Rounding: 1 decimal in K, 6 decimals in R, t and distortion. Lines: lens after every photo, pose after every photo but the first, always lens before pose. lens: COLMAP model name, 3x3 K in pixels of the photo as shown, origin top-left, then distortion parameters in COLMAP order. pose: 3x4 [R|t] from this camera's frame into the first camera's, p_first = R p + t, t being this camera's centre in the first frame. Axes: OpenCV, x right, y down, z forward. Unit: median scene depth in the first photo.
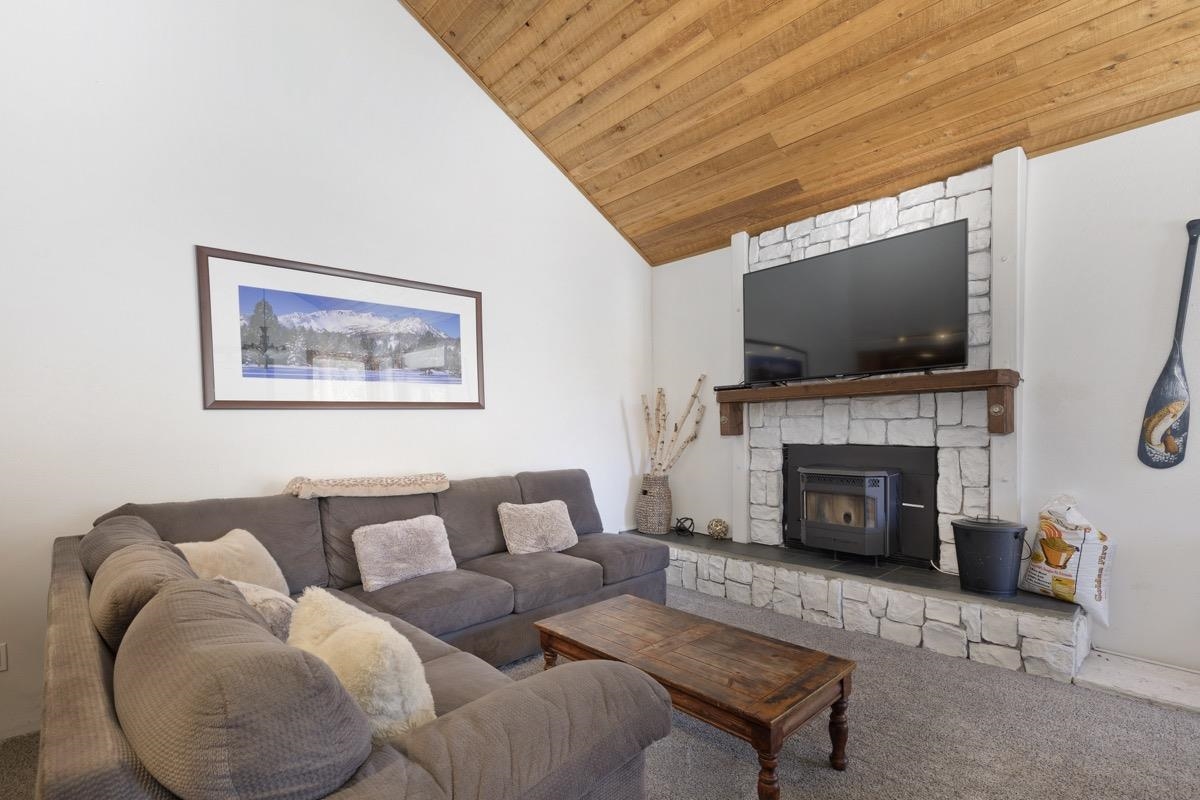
lens RADIAL K [[533.9, 0, 613.2], [0, 533.9, 447.7], [0, 0, 1]] dist [0.007161, -0.001957]
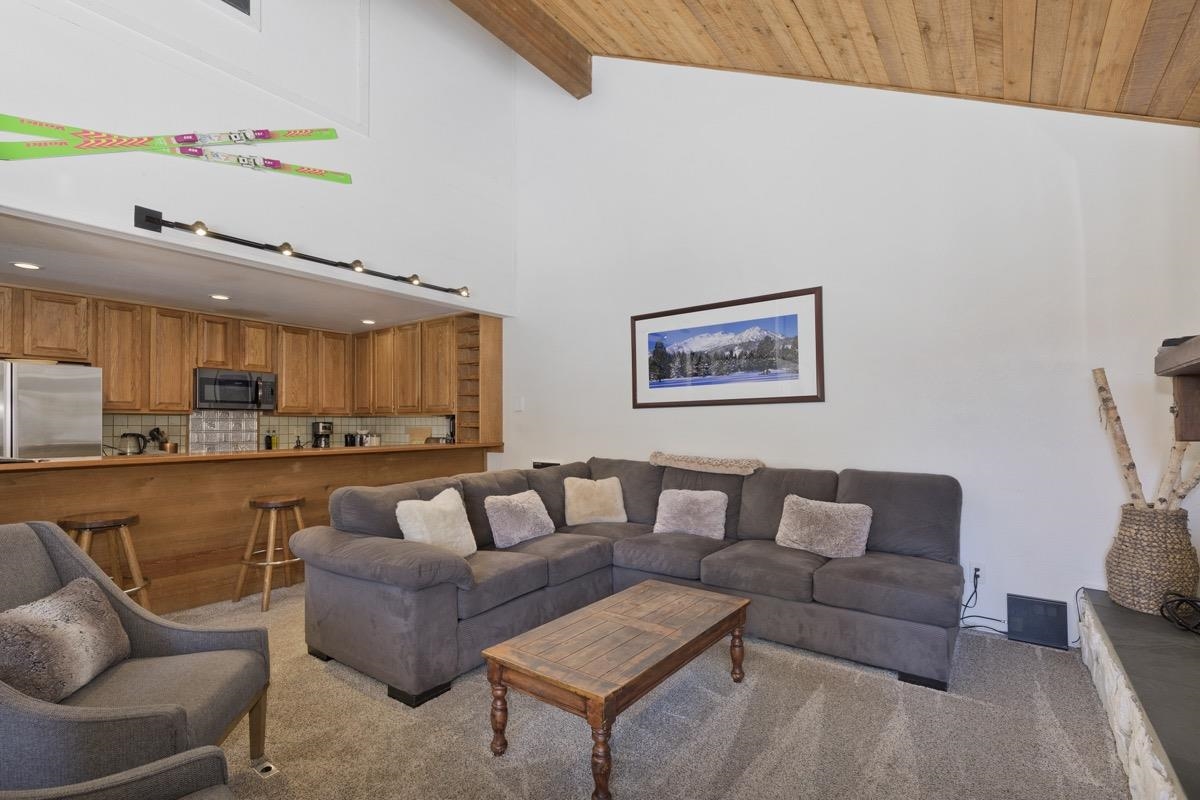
lens RADIAL K [[533.9, 0, 599.9], [0, 533.9, 419.5], [0, 0, 1]] dist [0.007161, -0.001957]
pose [[0.183308, 0.013407, -0.982964, 0.665401], [-0.035724, 0.999337, 0.006968, -0.031530], [0.982406, 0.033838, 0.183665, 0.409618]]
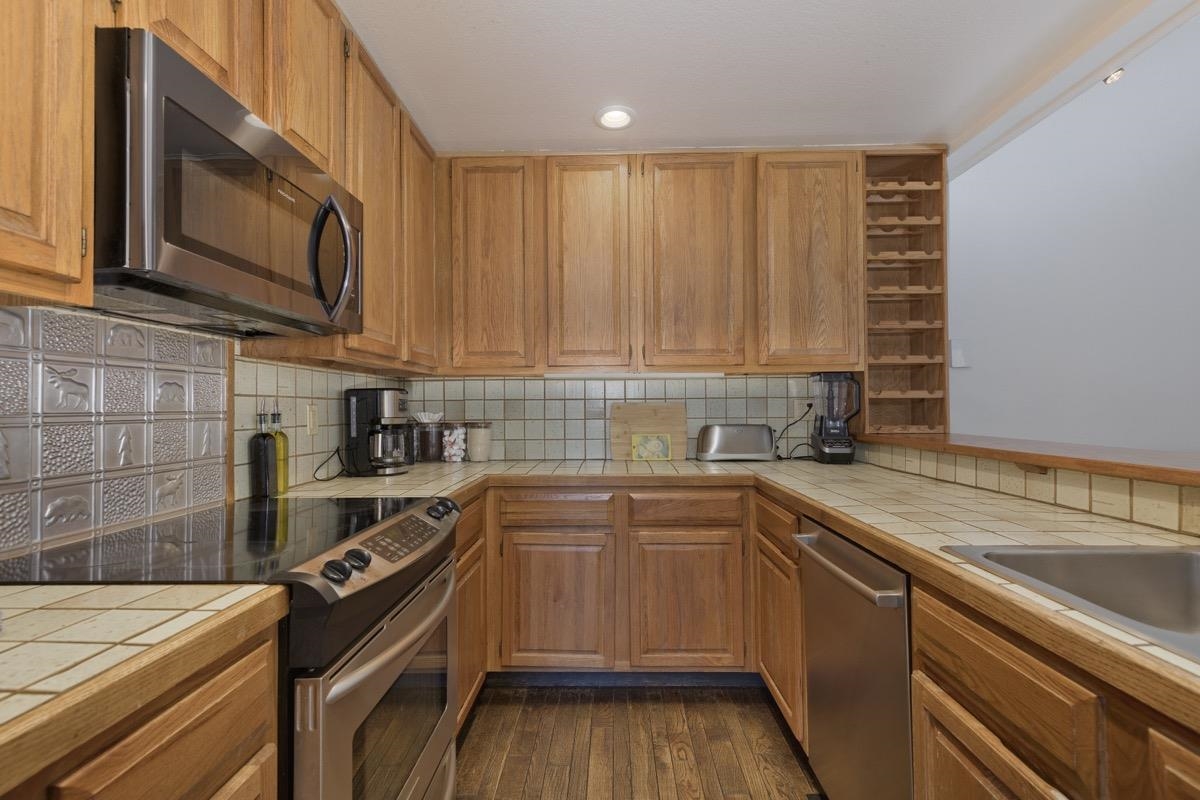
lens RADIAL K [[533.9, 0, 604.6], [0, 533.9, 399.9], [0, 0, 1]] dist [0.007161, -0.001957]
pose [[0.706999, 0.001415, -0.707214, -0.643653], [-0.028535, 0.999241, -0.026527, 0.043282], [0.706639, 0.038935, 0.706502, -0.413529]]
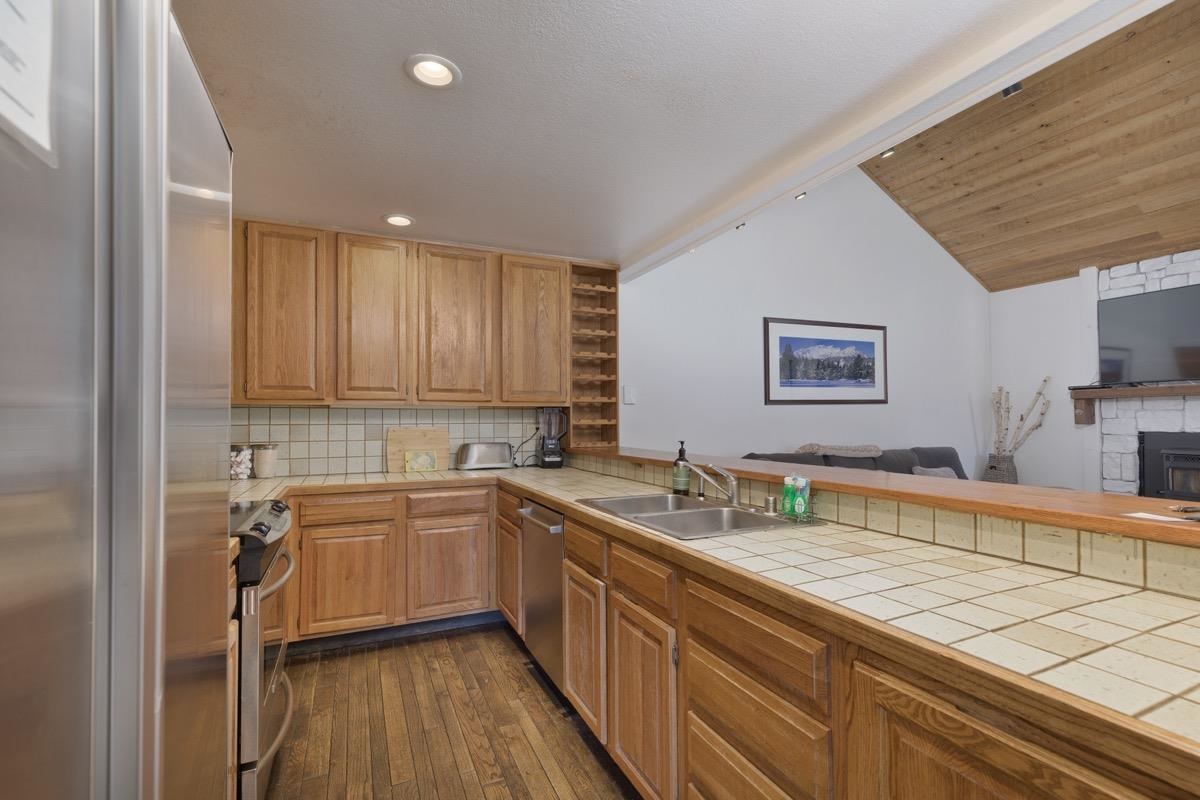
lens RADIAL K [[533.9, 0, 604.3], [0, 533.9, 412.5], [0, 0, 1]] dist [0.007161, -0.001957]
pose [[0.944714, 0.007073, -0.327819, -0.490157], [-0.022564, 0.998800, -0.043476, 0.033651], [0.327118, 0.048470, 0.943740, -0.652907]]
